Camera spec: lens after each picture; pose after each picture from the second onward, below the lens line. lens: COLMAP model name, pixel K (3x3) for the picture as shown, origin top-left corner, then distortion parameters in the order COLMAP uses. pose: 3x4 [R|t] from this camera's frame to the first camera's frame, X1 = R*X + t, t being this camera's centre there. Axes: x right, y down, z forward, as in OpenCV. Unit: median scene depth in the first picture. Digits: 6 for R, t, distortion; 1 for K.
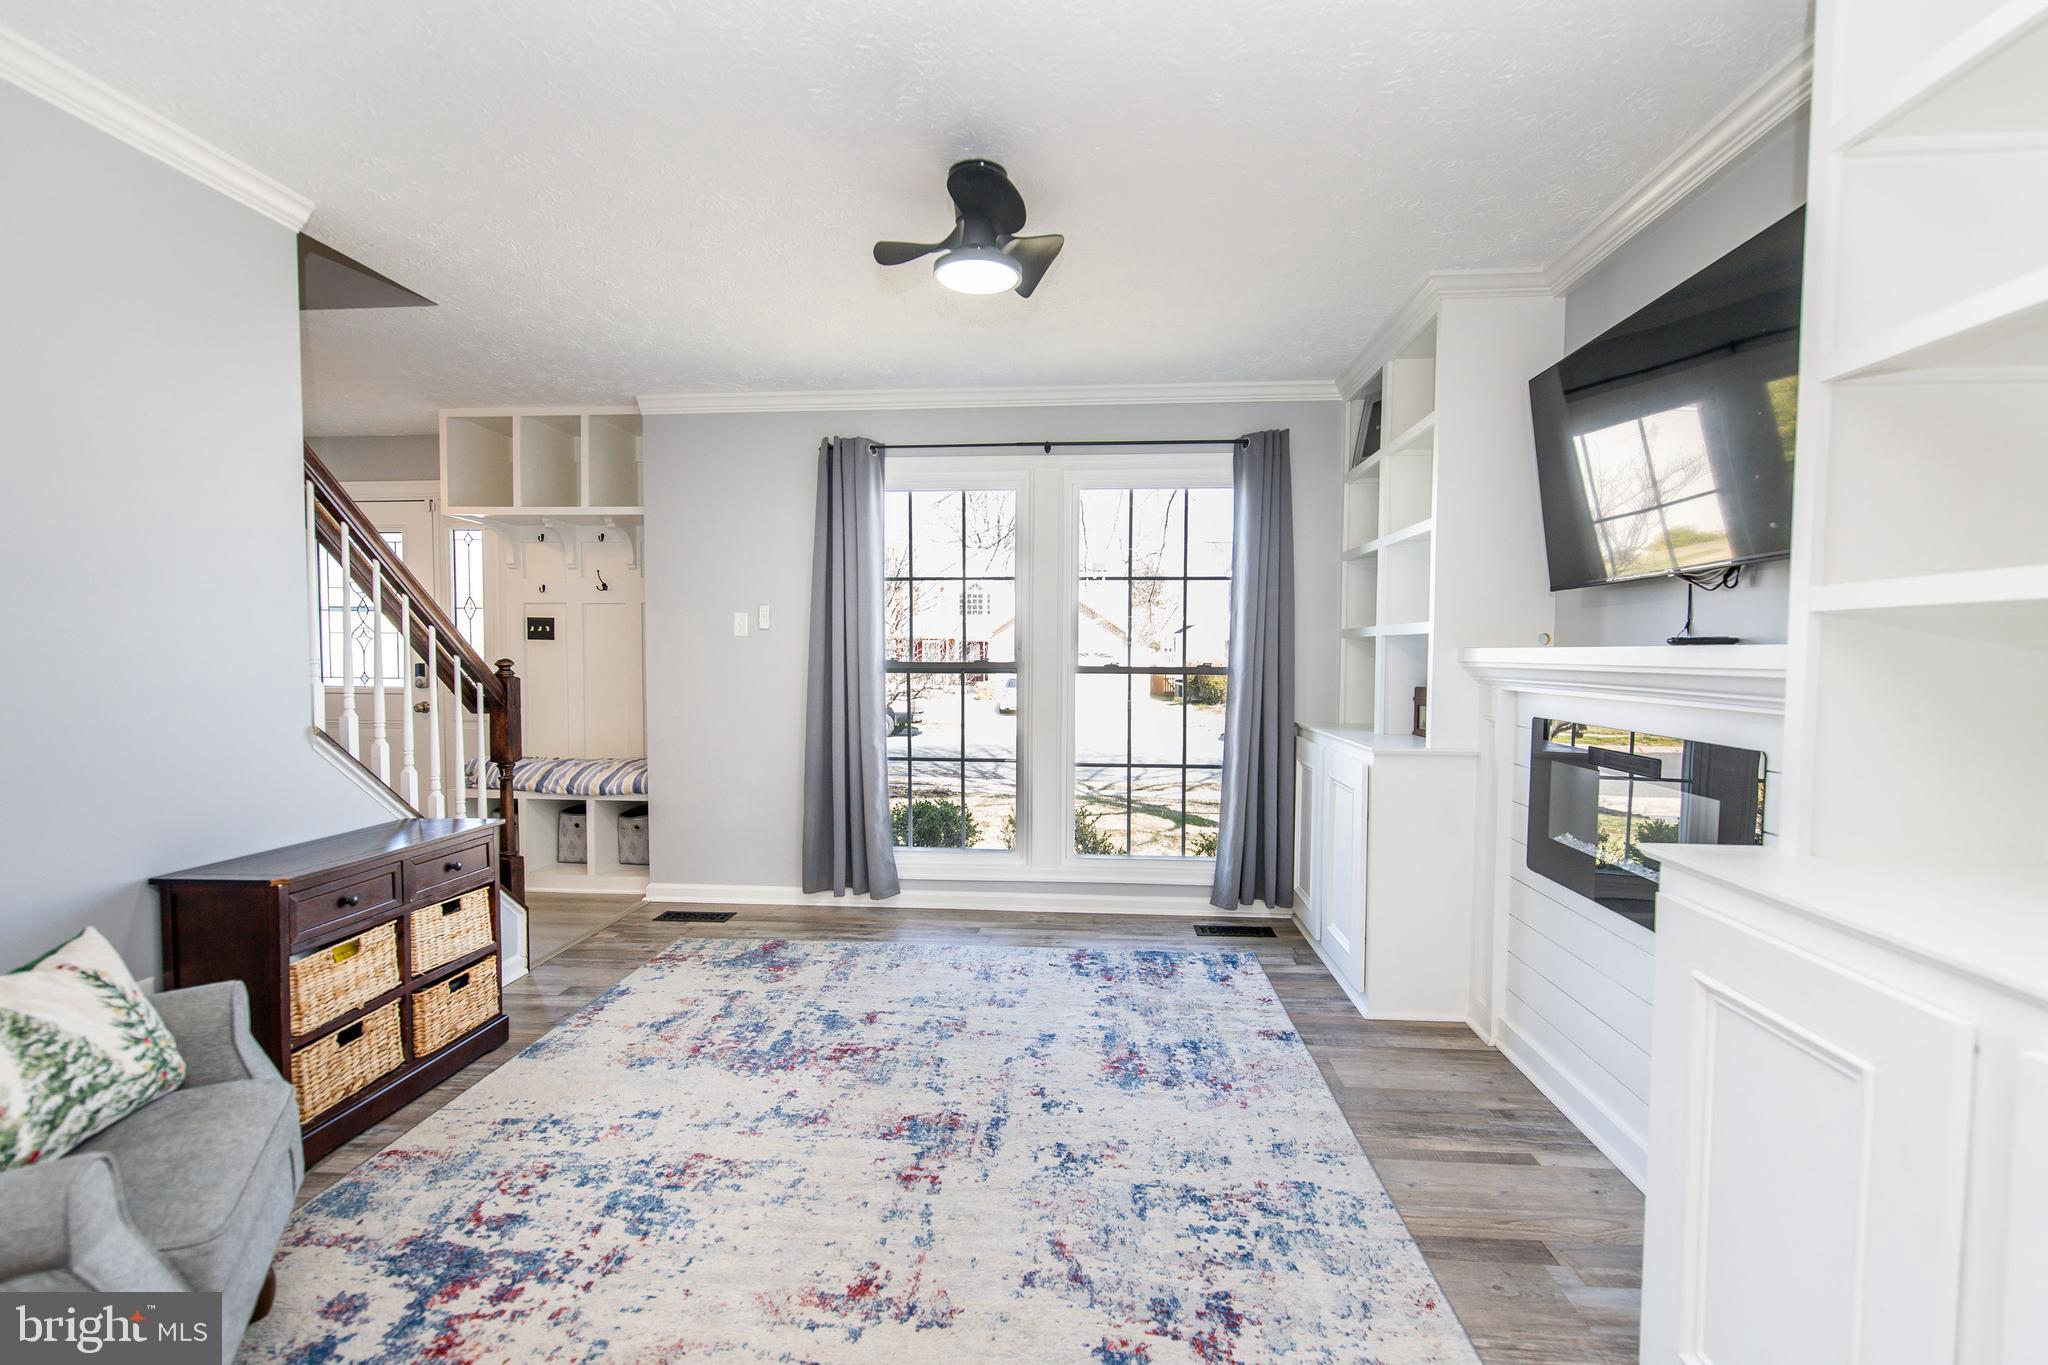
lens RADIAL K [[880.8, 0, 1027.1], [0, 880.8, 701.0], [0, 0, 1]] dist [-0.002314, -0.000745]
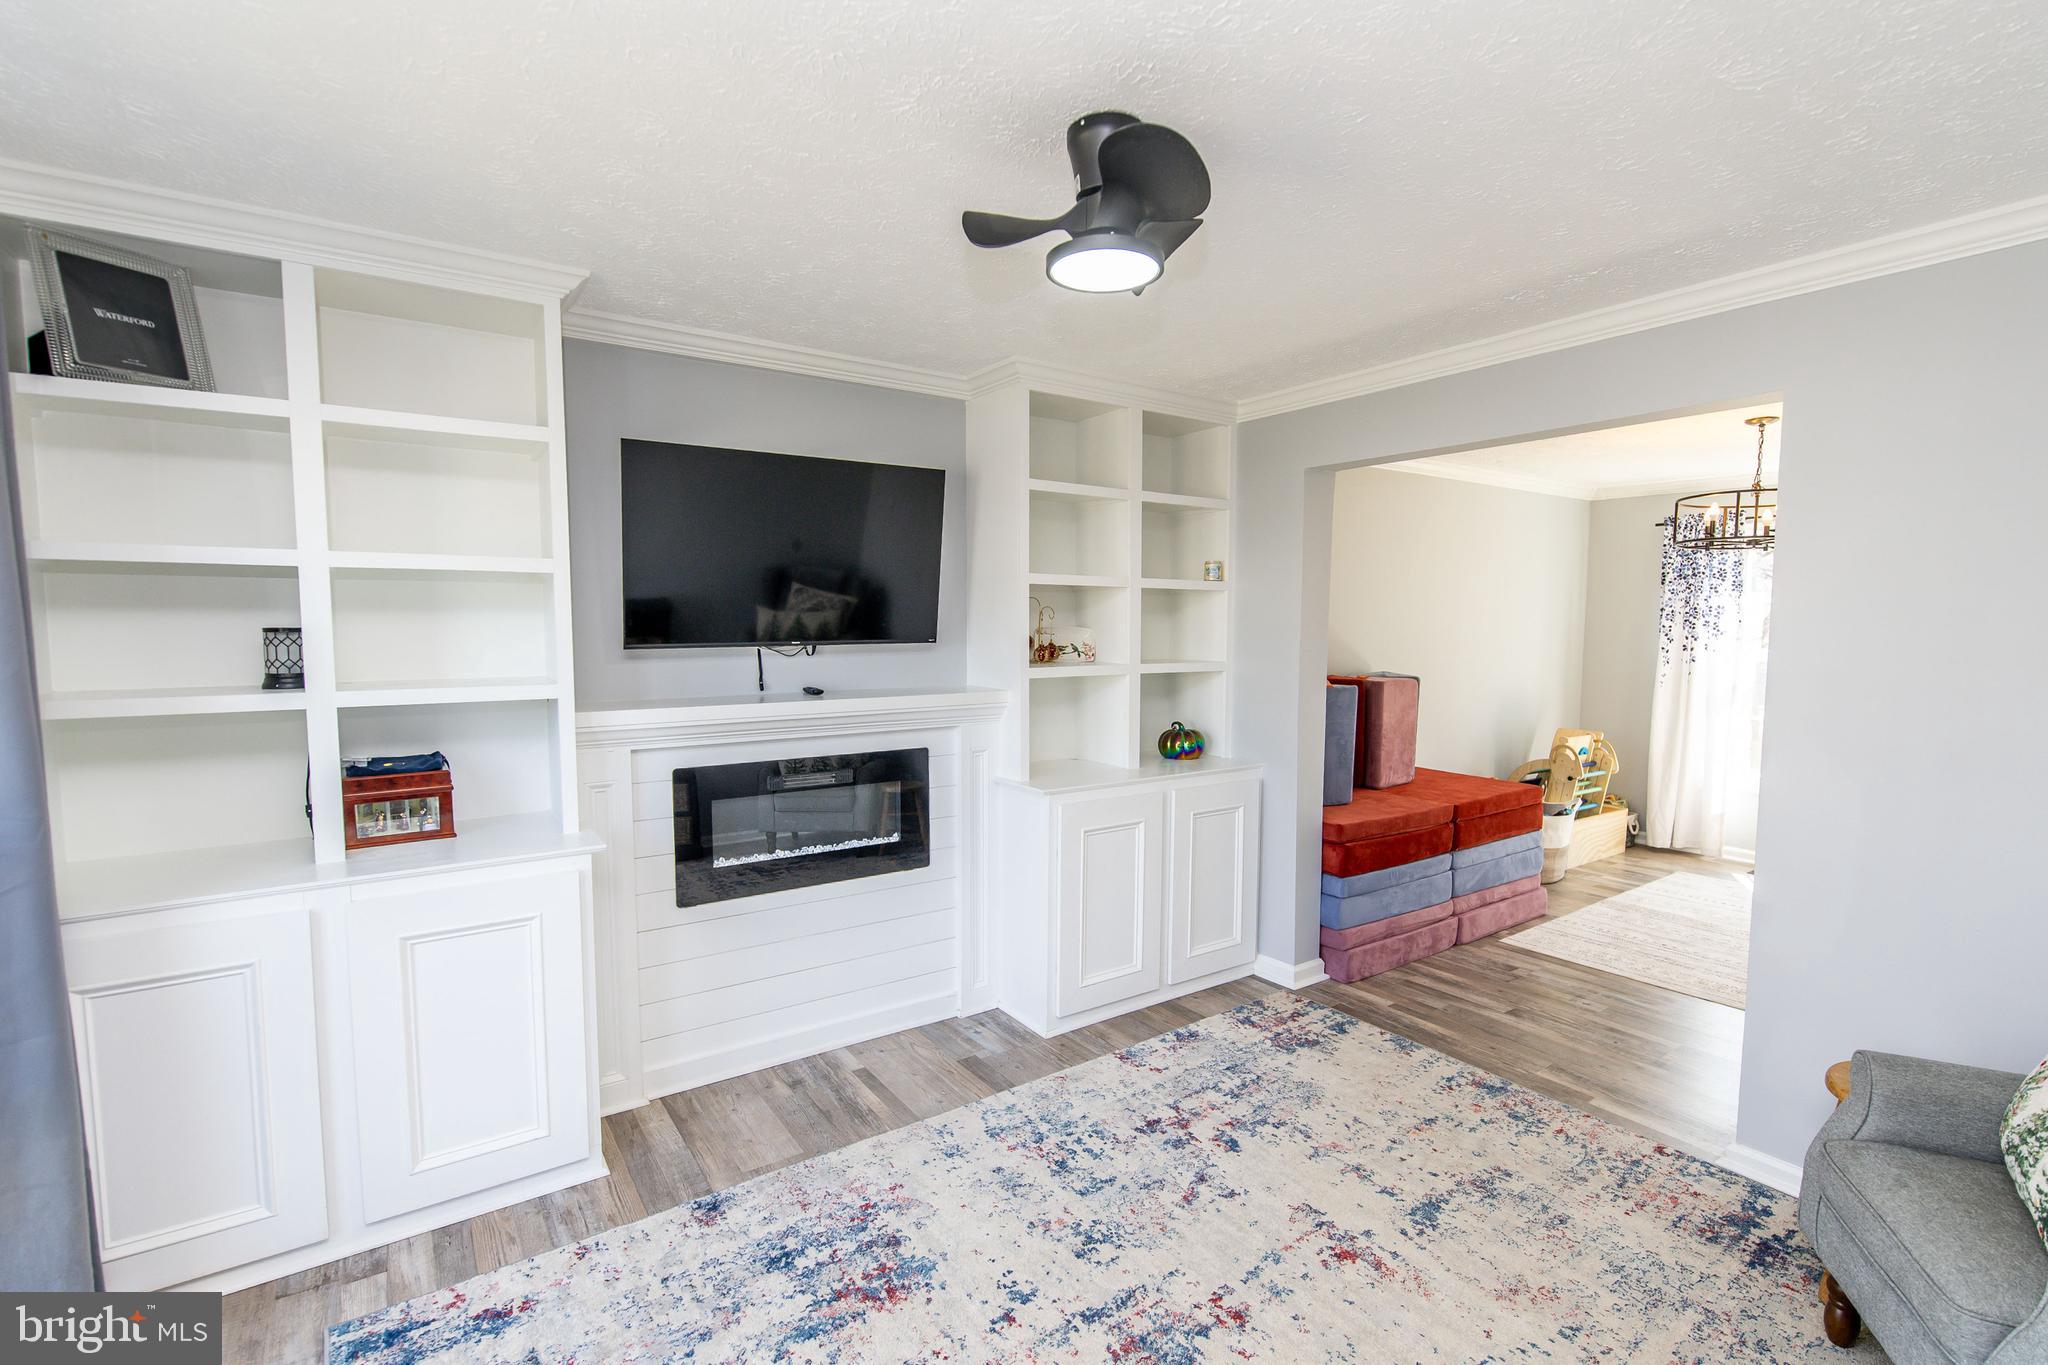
lens RADIAL K [[931.6, 0, 1033.6], [0, 931.6, 690.6], [0, 0, 1]] dist [0.002211, -0.001130]
pose [[-0.637446, -0.065571, 0.767700, -0.665740], [0.037313, 0.992576, 0.115761, -0.223393], [-0.769591, 0.102436, -0.630267, 1.605395]]
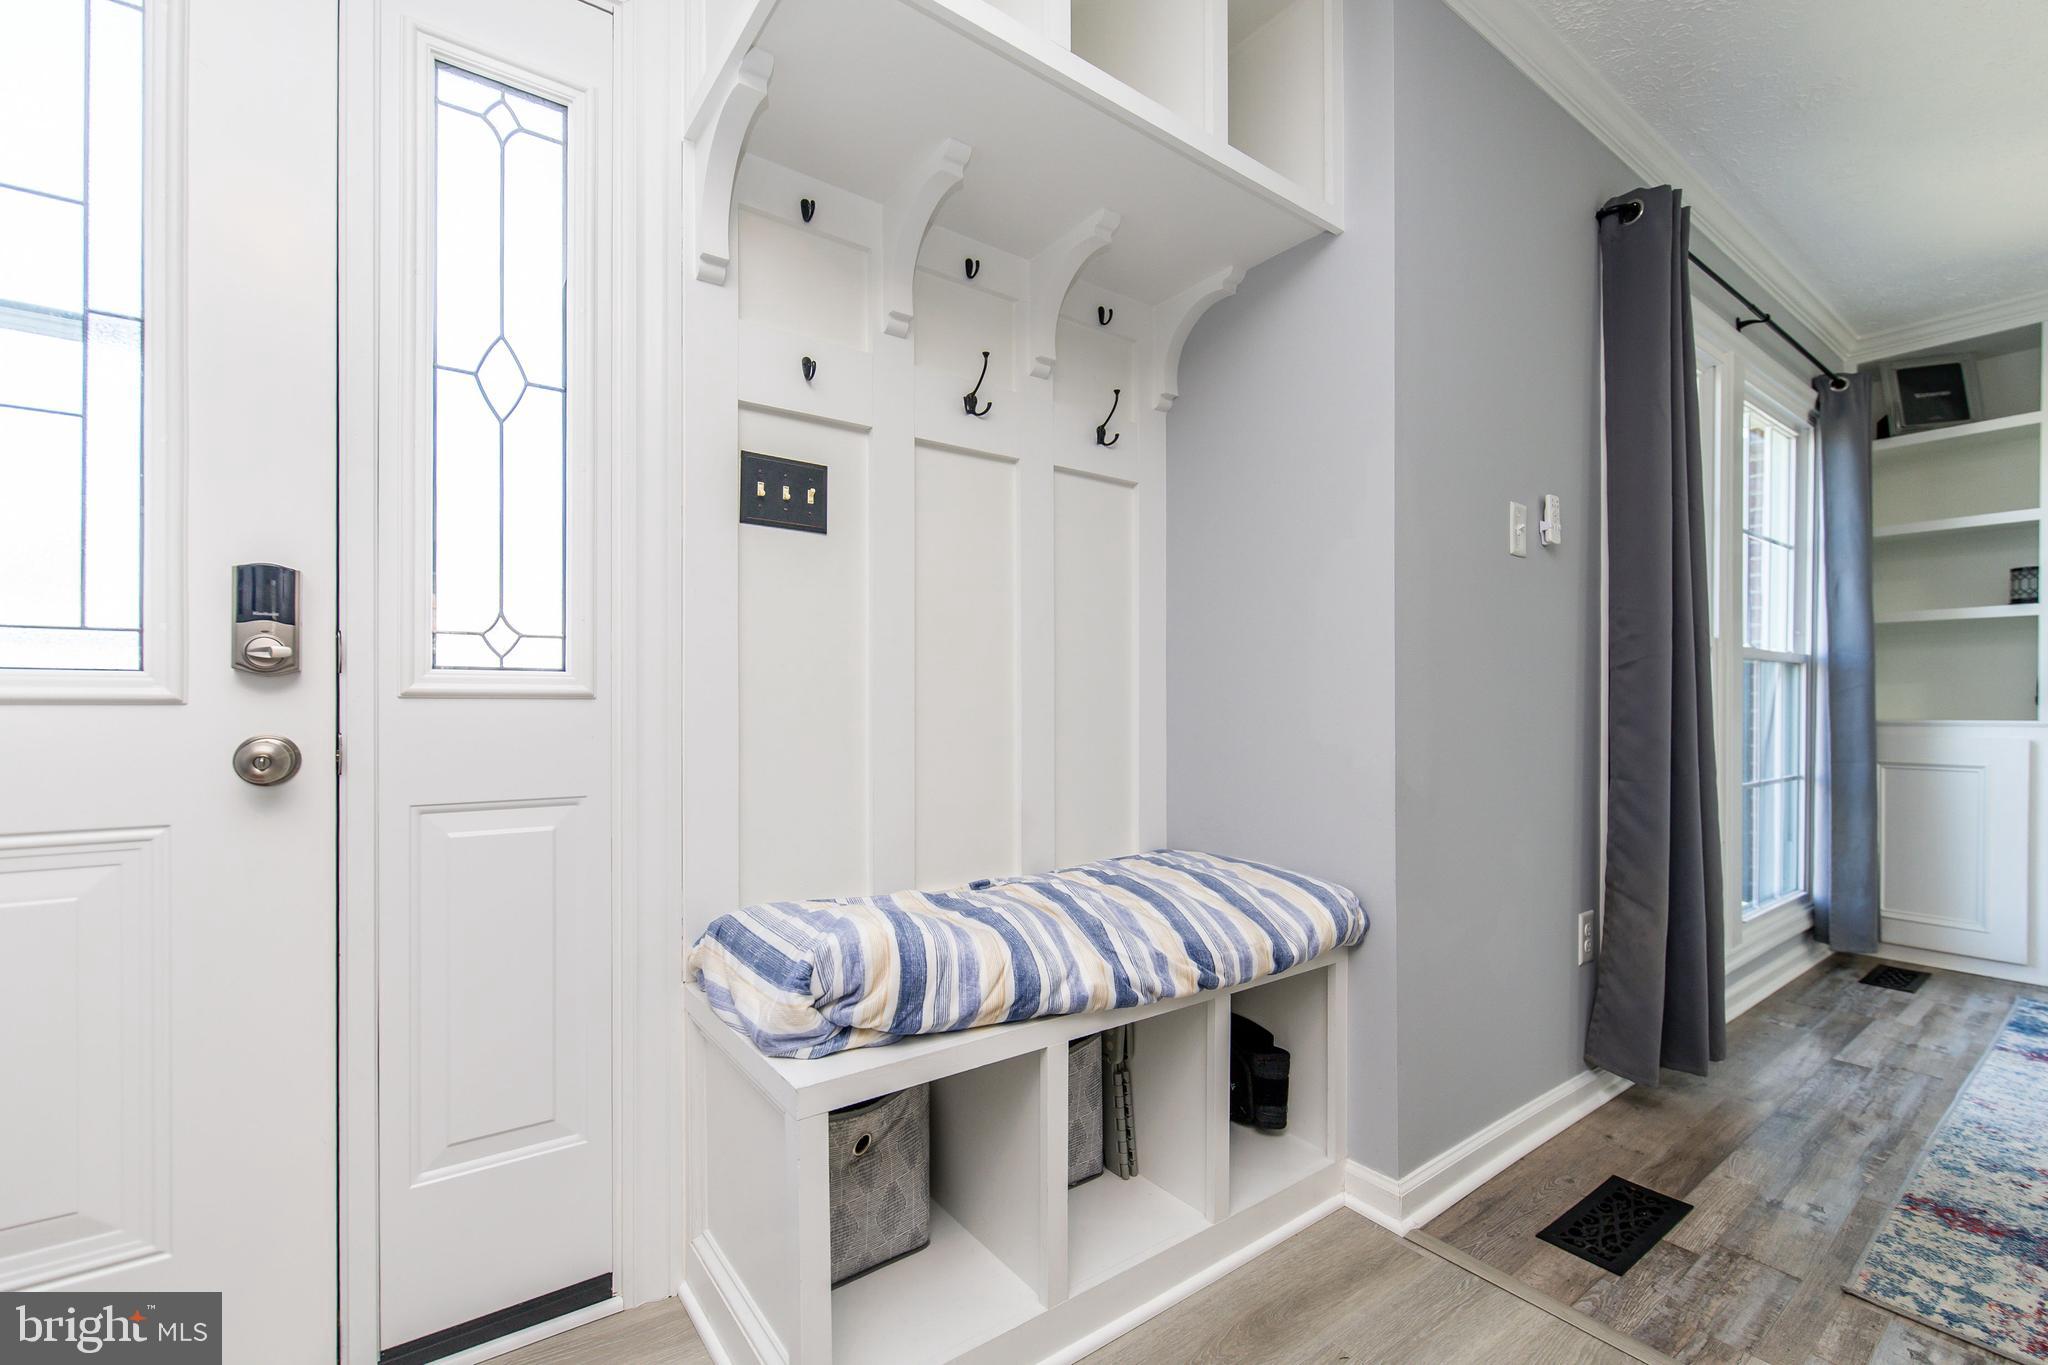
lens RADIAL K [[880.8, 0, 1027.1], [0, 880.8, 701.0], [0, 0, 1]] dist [-0.002314, -0.000745]
pose [[0.750648, -0.005804, 0.660676, -1.575683], [0.038278, 0.998664, -0.034717, 0.015673], [-0.659592, 0.051349, 0.749868, 1.600208]]
